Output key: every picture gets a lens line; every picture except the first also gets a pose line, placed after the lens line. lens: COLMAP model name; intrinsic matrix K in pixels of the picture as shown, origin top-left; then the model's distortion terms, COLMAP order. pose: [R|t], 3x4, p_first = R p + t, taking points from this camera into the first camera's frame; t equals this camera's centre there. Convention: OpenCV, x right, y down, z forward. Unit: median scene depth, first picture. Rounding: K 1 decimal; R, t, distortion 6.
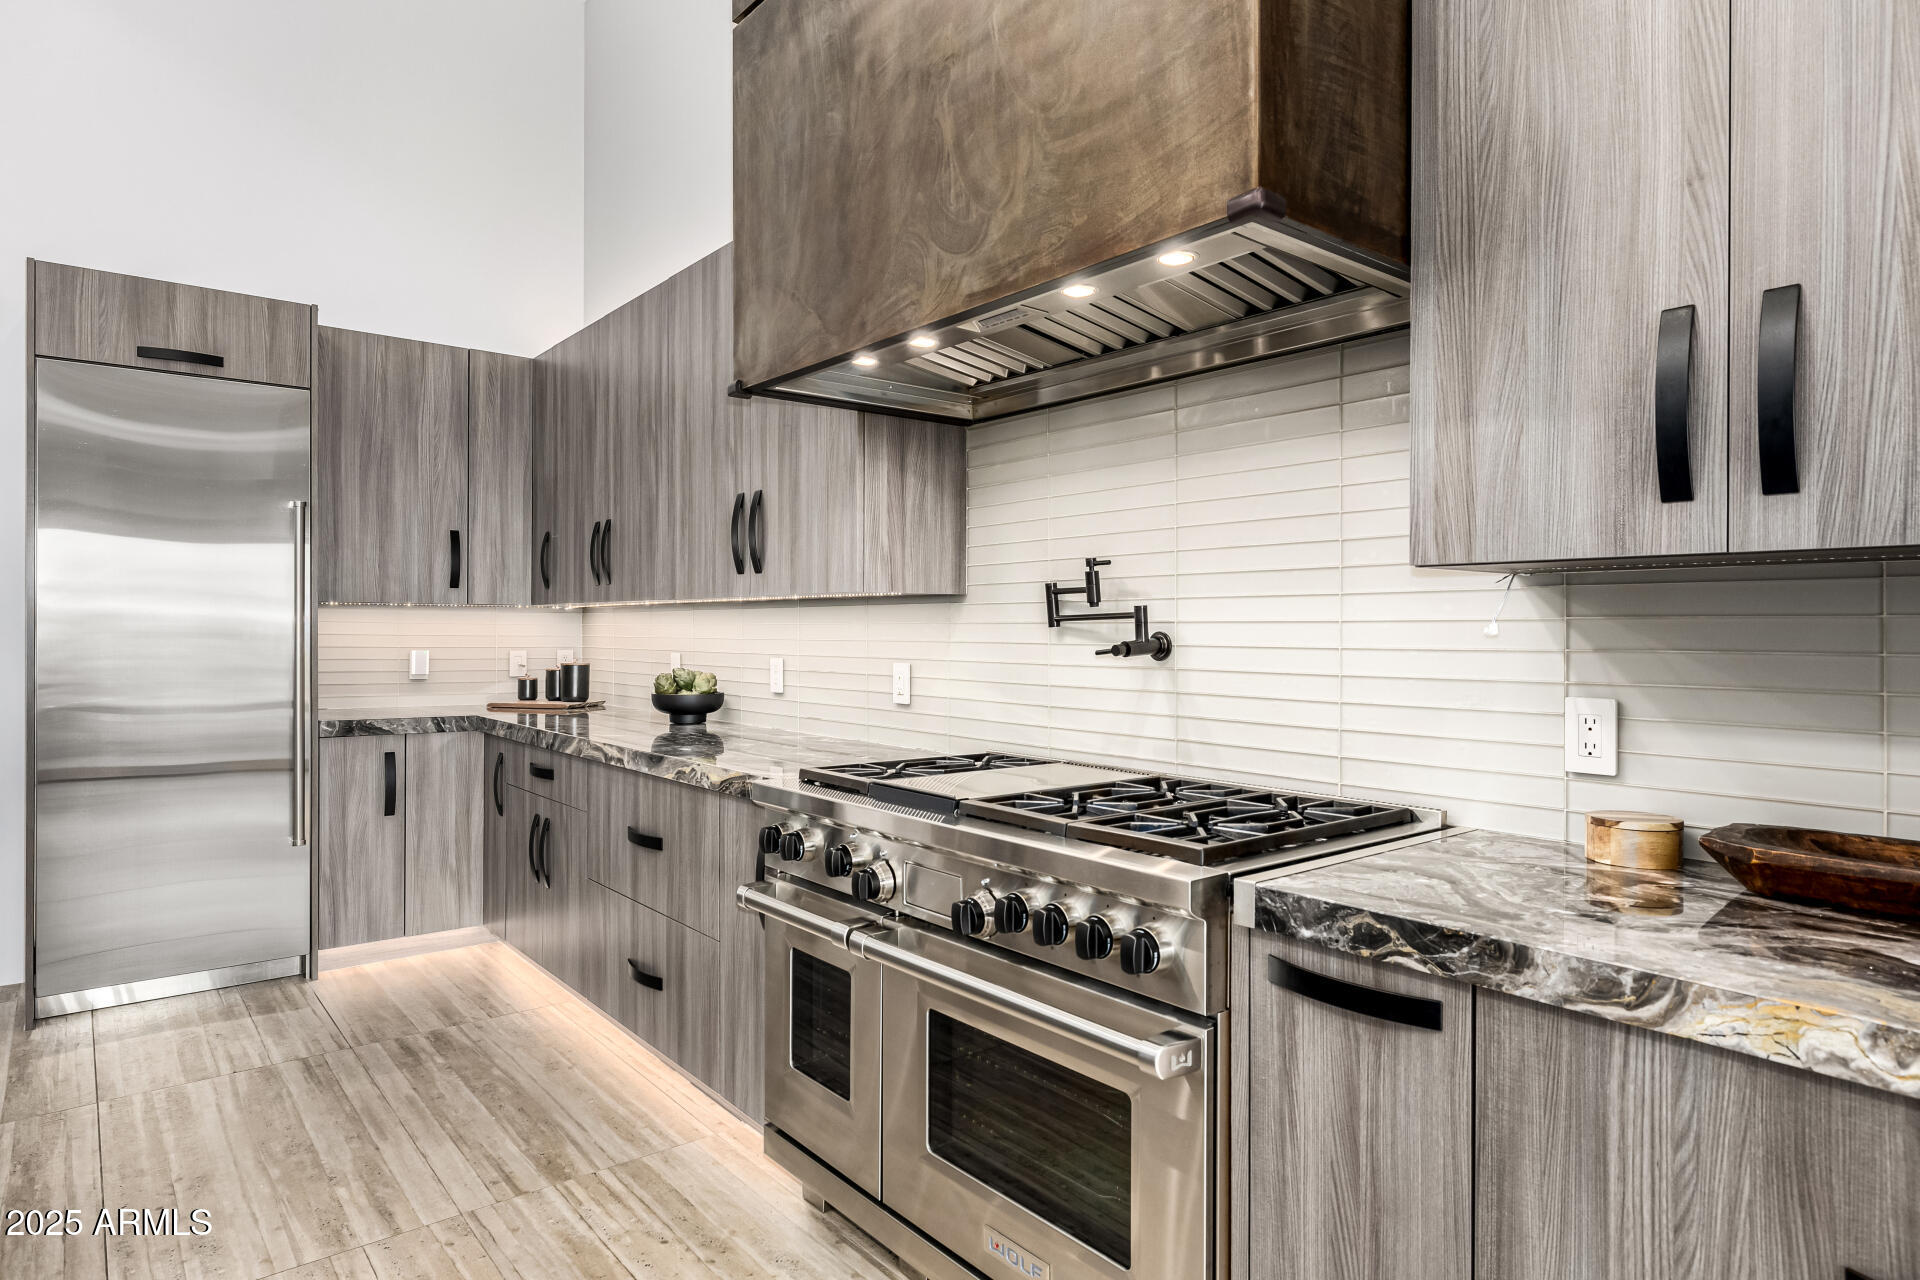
lens RADIAL K [[1094.5, 0, 966.5], [0, 1094.5, 626.3], [0, 0, 1]] dist [0.000269, -0.000700]
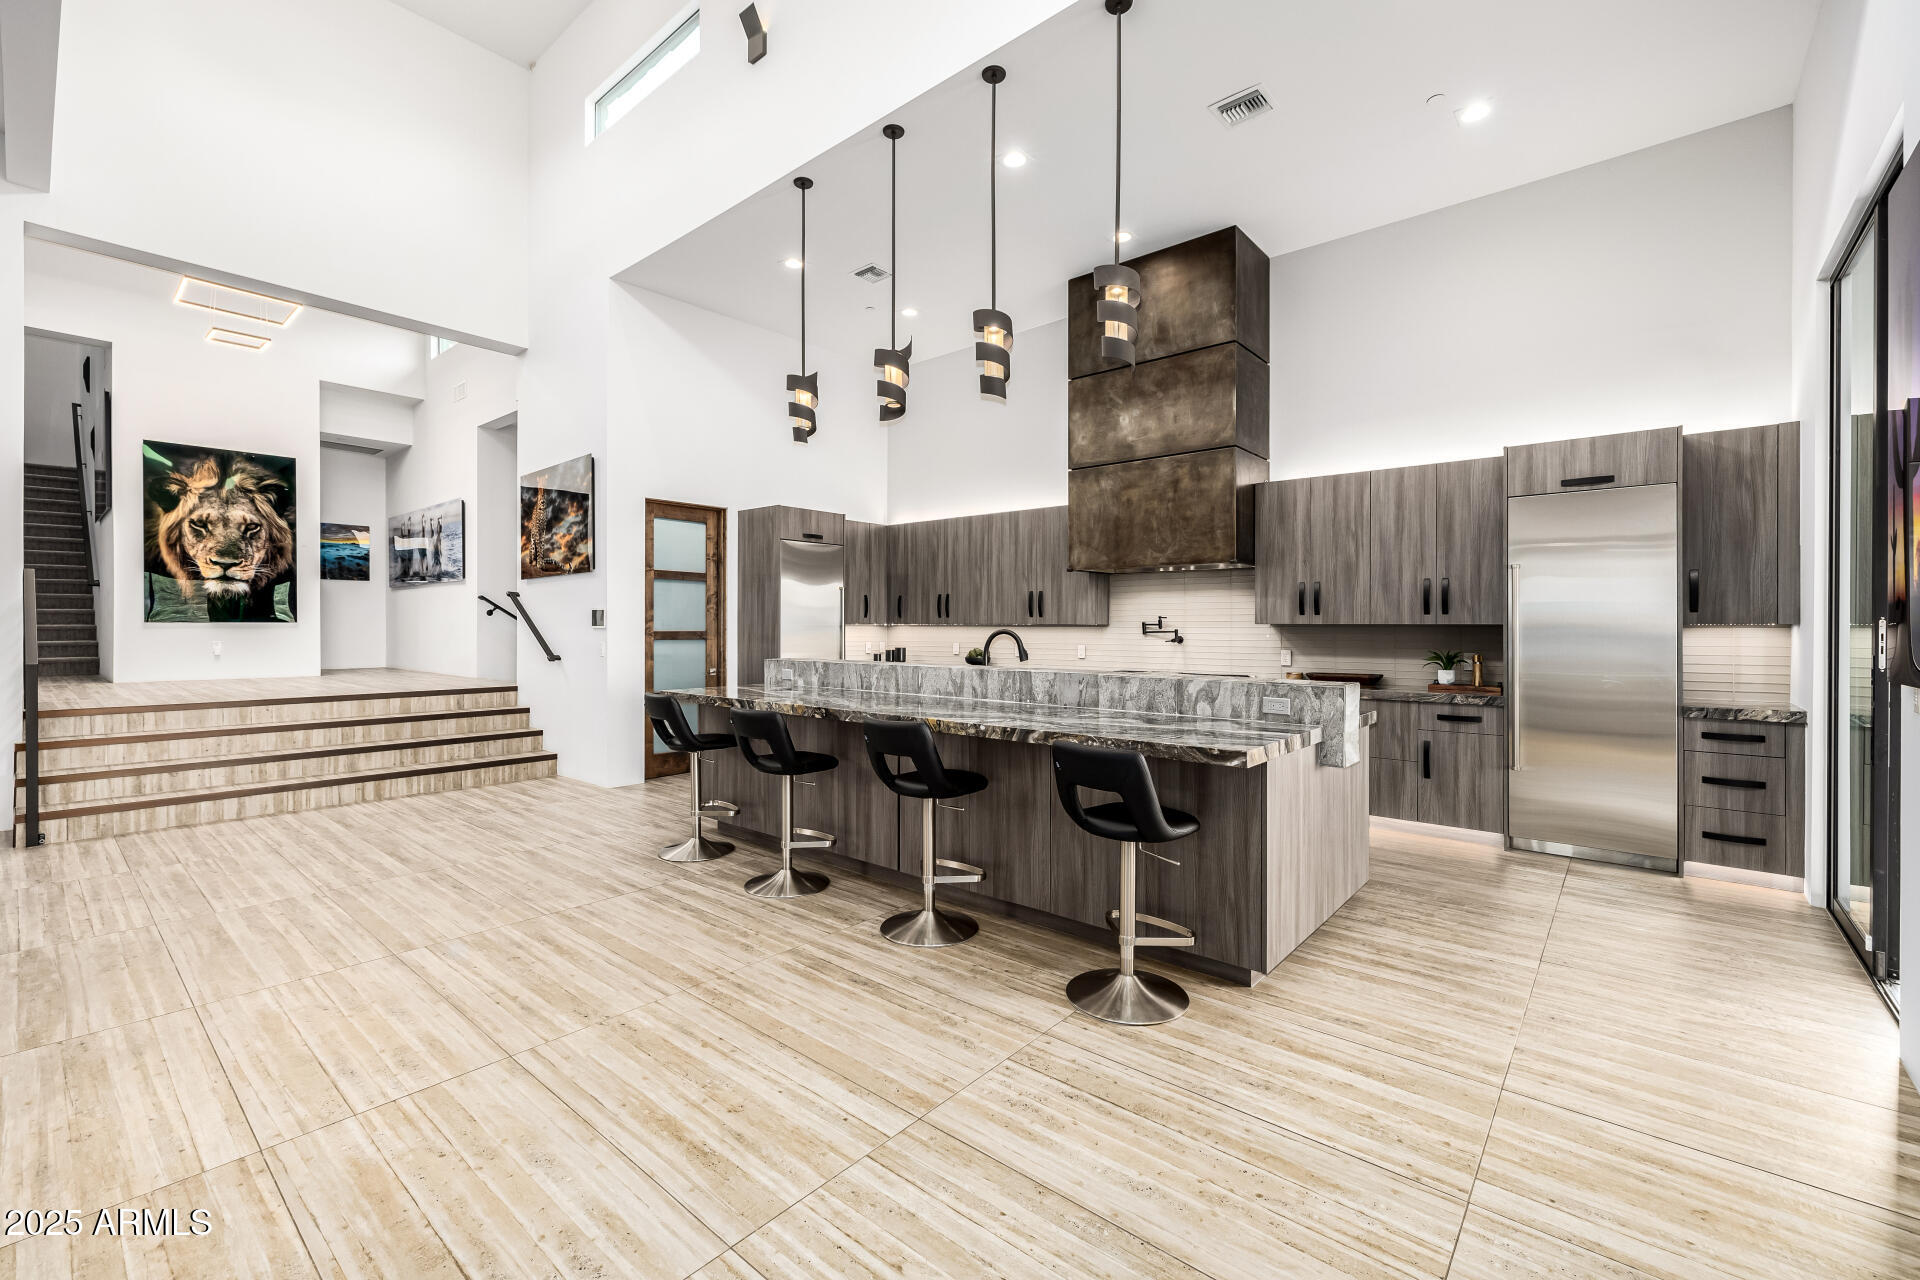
lens RADIAL K [[810.7, 0, 969.0], [0, 810.7, 636.0], [0, 0, 1]] dist [0.000822, -0.000185]
pose [[0.983801, -0.002247, 0.179251, -0.869075], [-0.000317, 0.999898, 0.014271, -0.028907], [-0.179265, -0.014097, 0.983700, -1.362385]]
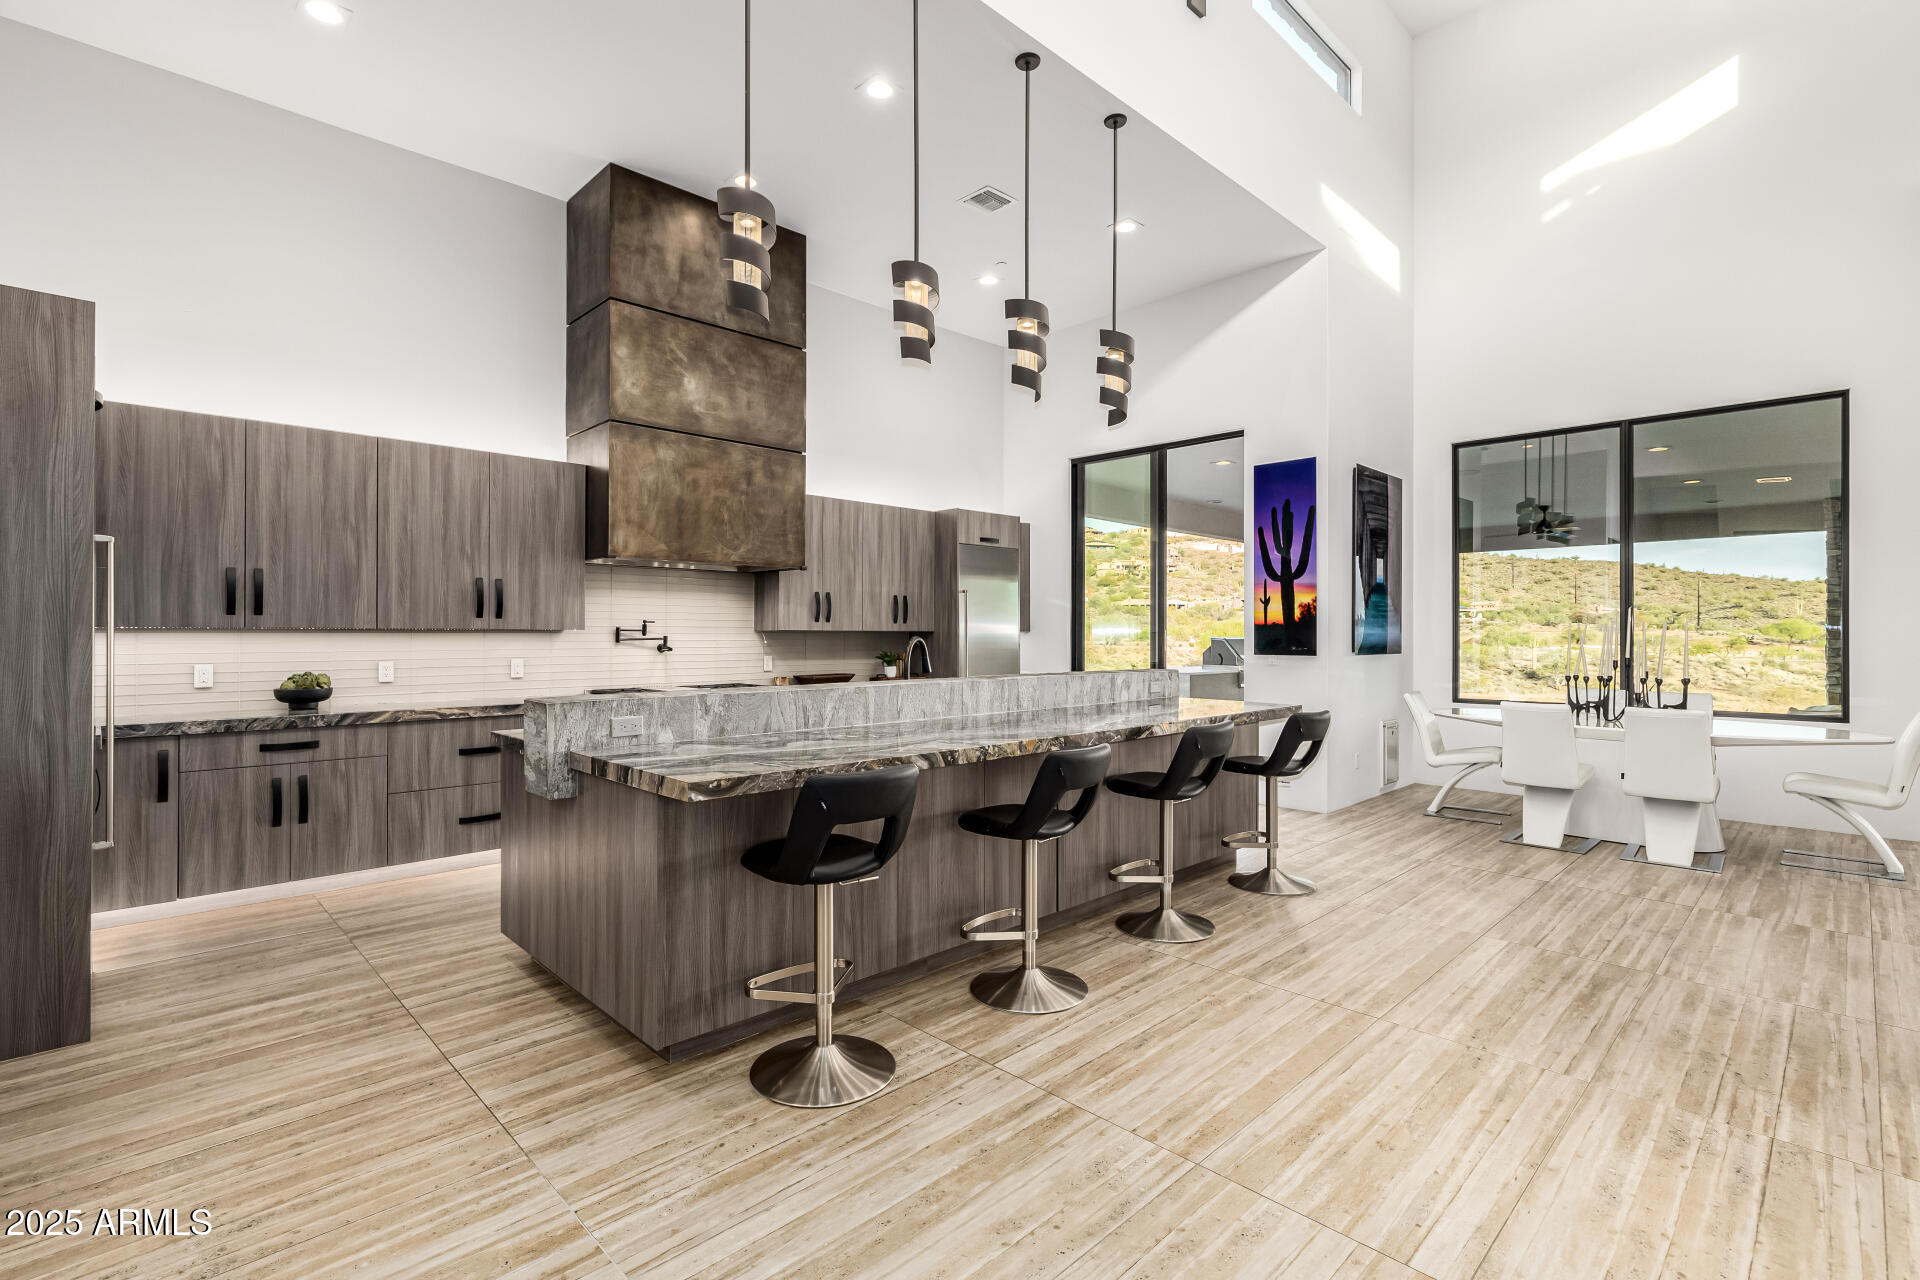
lens RADIAL K [[864.8, 0, 941.2], [0, 864.8, 634.9], [0, 0, 1]] dist [-0.002639, 0.000732]
pose [[-0.070131, -0.003467, 0.997532, -2.022892], [-0.003143, 0.999990, 0.003254, -0.026680], [-0.997533, -0.002907, -0.070142, 0.286131]]
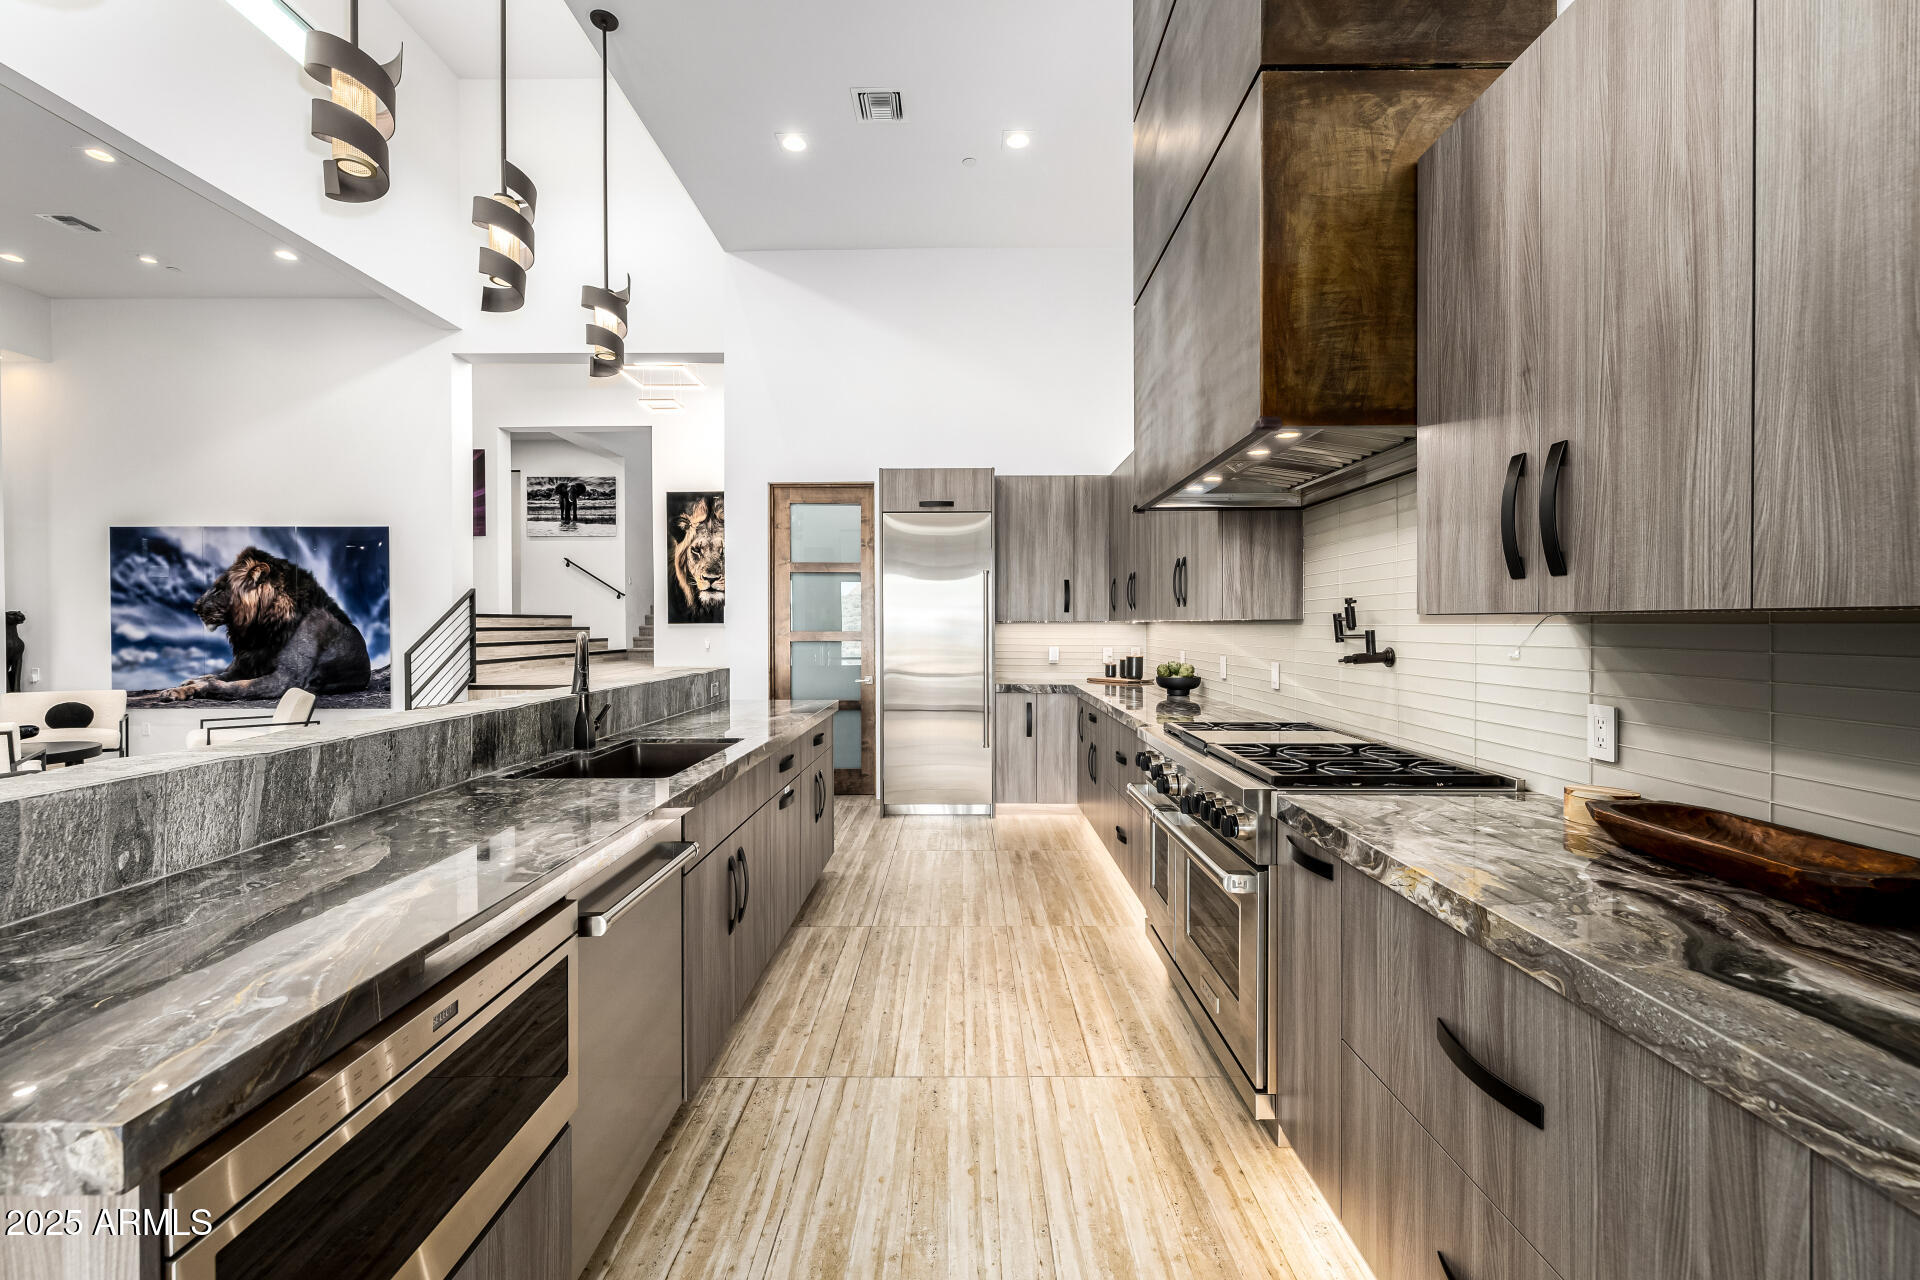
lens RADIAL K [[810.7, 0, 958.0], [0, 810.7, 629.6], [0, 0, 1]] dist [0.000822, -0.000185]
pose [[0.770441, -0.001013, -0.637510, 0.350410], [0.006508, 0.999959, 0.006277, -0.024712], [0.637478, -0.008985, 0.770416, -0.182421]]
